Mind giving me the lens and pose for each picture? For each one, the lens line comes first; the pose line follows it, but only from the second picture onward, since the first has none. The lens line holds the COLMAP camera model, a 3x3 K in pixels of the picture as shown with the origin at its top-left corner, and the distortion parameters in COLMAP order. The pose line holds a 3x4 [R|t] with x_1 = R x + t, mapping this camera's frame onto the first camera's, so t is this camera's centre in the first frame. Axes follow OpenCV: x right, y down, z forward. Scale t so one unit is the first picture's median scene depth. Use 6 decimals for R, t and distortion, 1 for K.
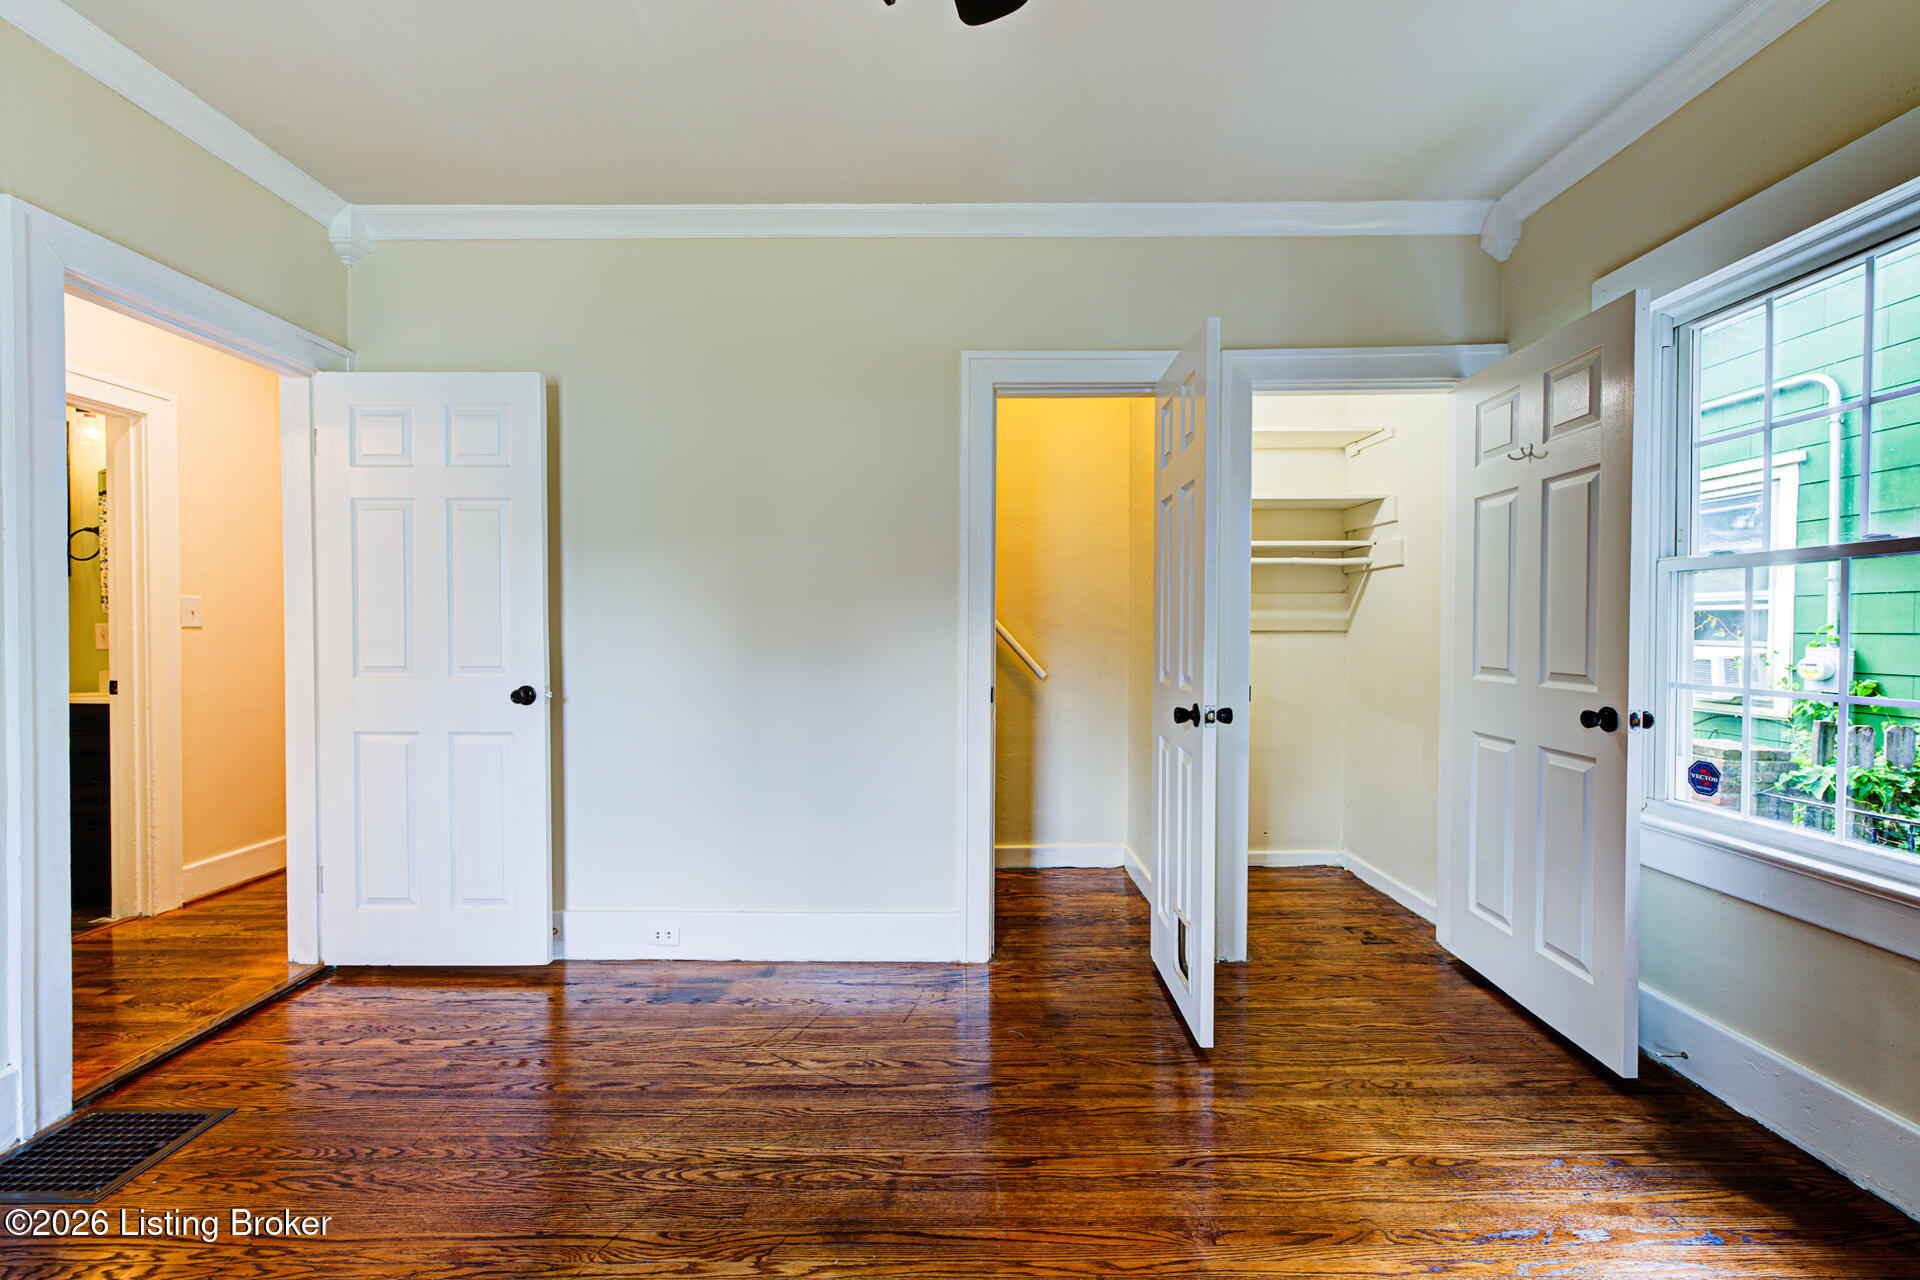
lens RADIAL K [[760.7, 0, 948.9], [0, 760.7, 647.1], [0, 0, 1]] dist [0.000447, 0.000288]
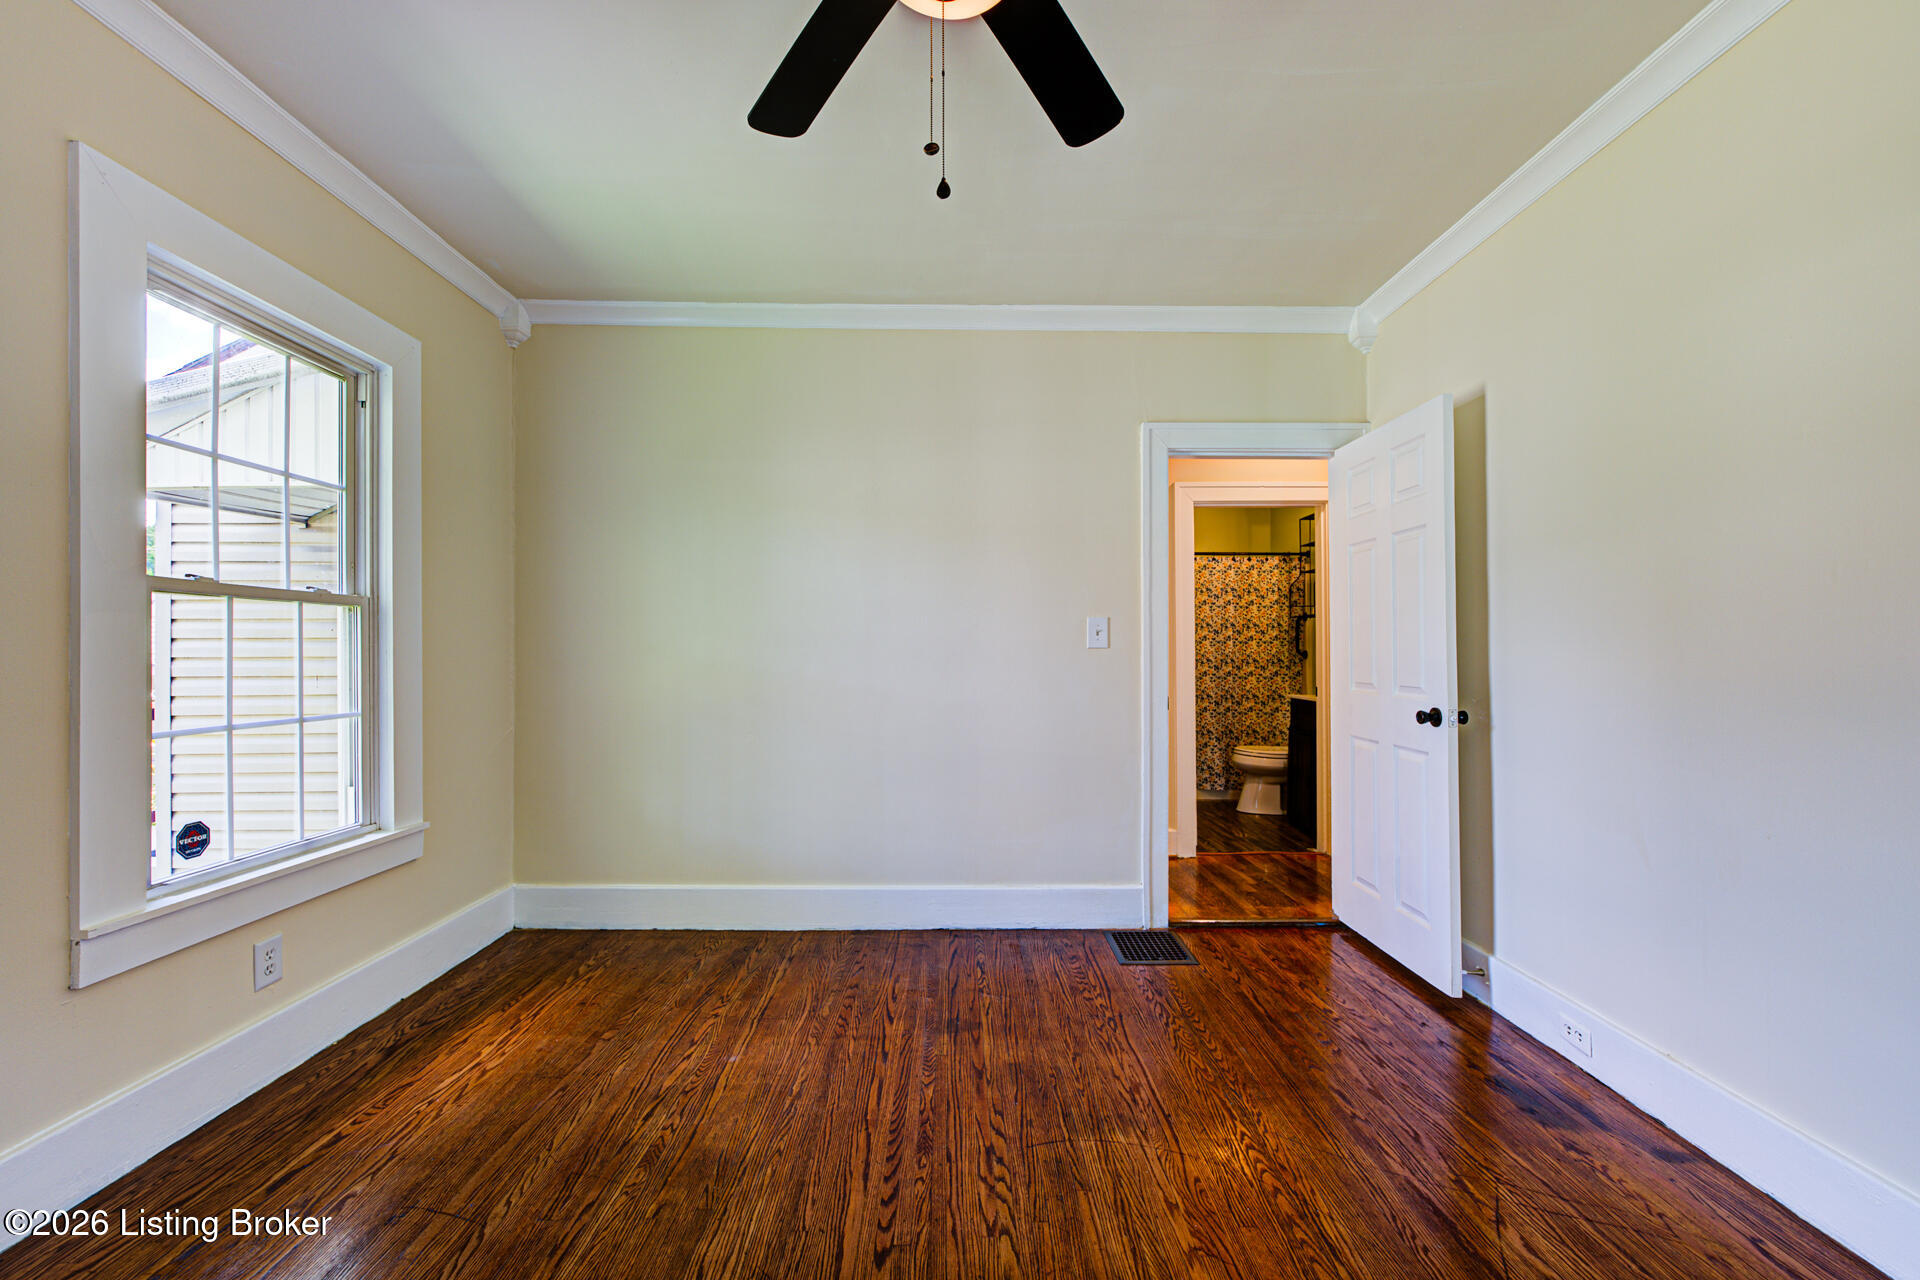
lens RADIAL K [[760.7, 0, 945.6], [0, 760.7, 641.4], [0, 0, 1]] dist [0.000447, 0.000288]
pose [[0.012059, -0.013602, -0.999835, 0.580279], [-0.020354, 0.999697, -0.013846, -0.012246], [0.999720, 0.020518, 0.011779, 0.440543]]
